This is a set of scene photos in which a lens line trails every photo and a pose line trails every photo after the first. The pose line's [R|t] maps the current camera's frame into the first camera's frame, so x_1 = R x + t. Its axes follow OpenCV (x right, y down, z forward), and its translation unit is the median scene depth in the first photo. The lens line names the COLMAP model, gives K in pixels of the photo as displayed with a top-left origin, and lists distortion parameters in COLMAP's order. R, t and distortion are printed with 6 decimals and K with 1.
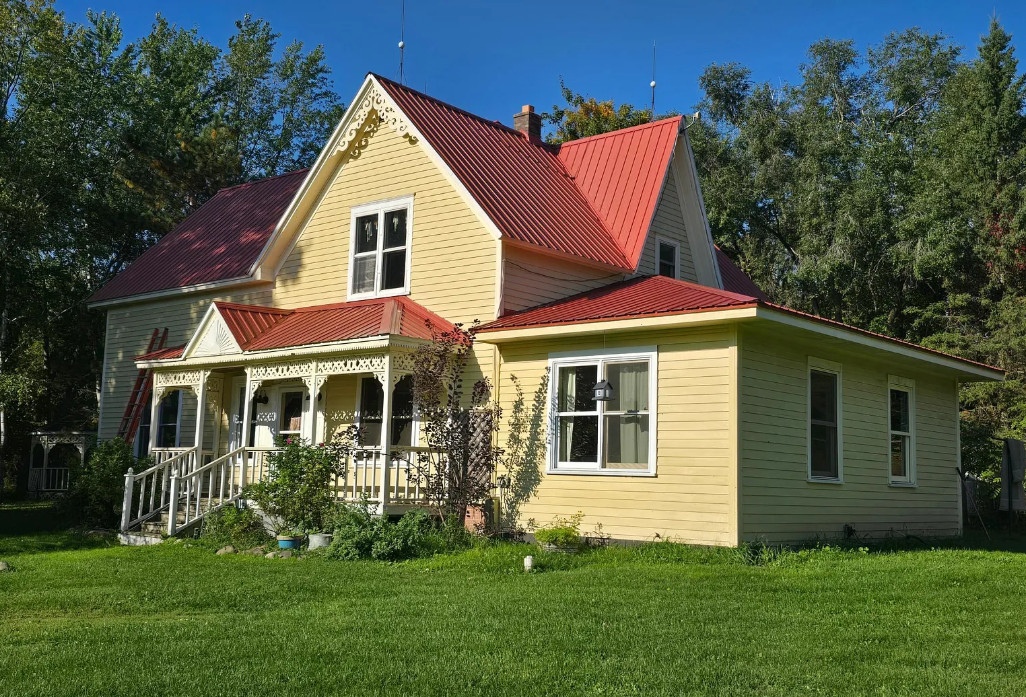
lens RADIAL K [[1126.4, 0, 513.3], [0, 1126.4, 347.3], [0, 0, 1]] dist [0.009929, 0.000000]
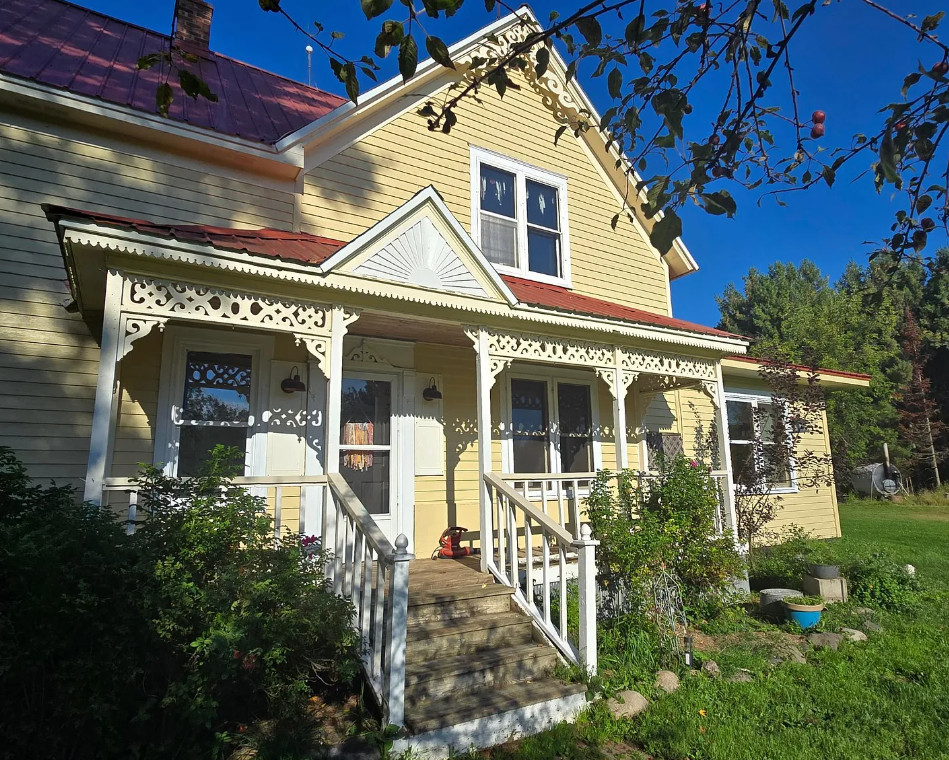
lens RADIAL K [[605.9, 0, 475.5], [0, 605.9, 378.6], [0, 0, 1]] dist [0.000981, 0.000803]
pose [[0.262009, 0.147183, 0.953776, -0.519683], [-0.078972, 0.988257, -0.130809, 0.081338], [-0.961829, -0.041048, 0.270556, 0.921116]]
